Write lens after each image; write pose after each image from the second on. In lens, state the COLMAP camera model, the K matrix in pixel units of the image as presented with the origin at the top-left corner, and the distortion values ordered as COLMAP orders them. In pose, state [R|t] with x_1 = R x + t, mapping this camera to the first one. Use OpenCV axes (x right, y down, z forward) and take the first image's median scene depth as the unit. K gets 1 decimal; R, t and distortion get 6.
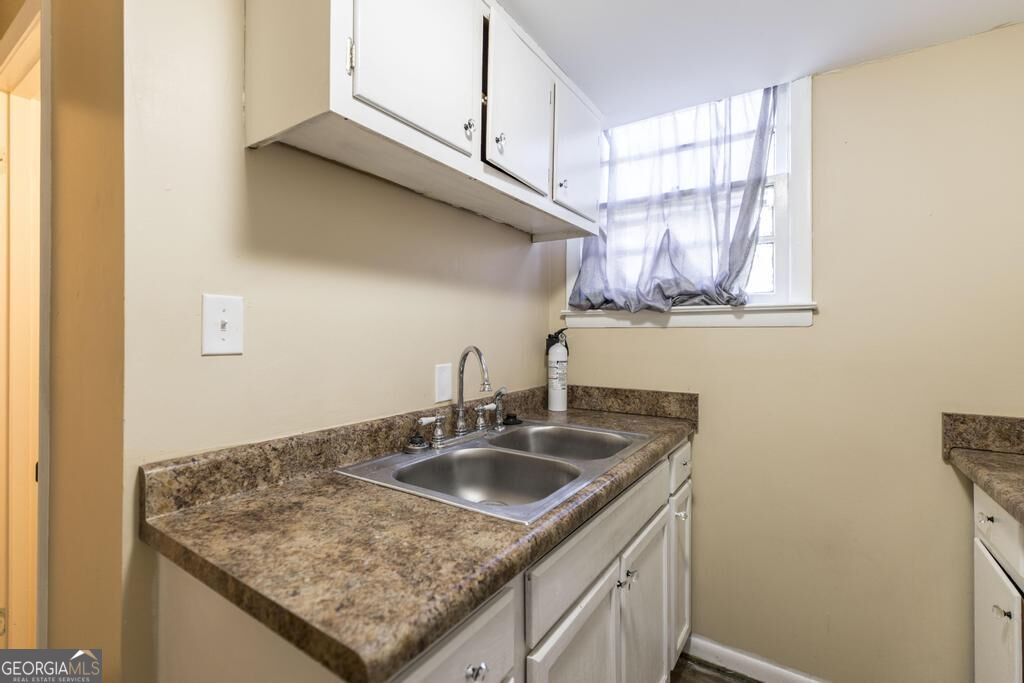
lens RADIAL K [[452.0, 0, 514.3], [0, 452.0, 329.9], [0, 0, 1]] dist [-0.000606, 0.000010]
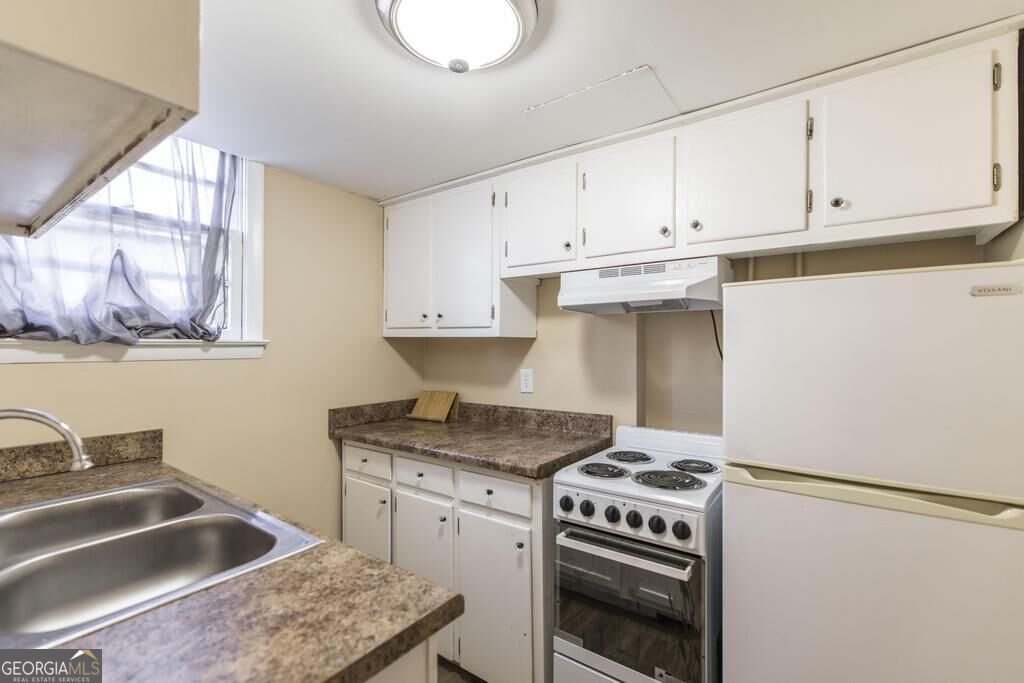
lens RADIAL K [[447.0, 0, 515.0], [0, 447.0, 343.9], [0, 0, 1]] dist [0.000998, 0.000119]
pose [[0.040382, 0.003014, 0.999180, -0.552194], [-0.011751, 0.999928, -0.002542, -0.050493], [-0.999115, -0.011638, 0.040415, 0.211911]]
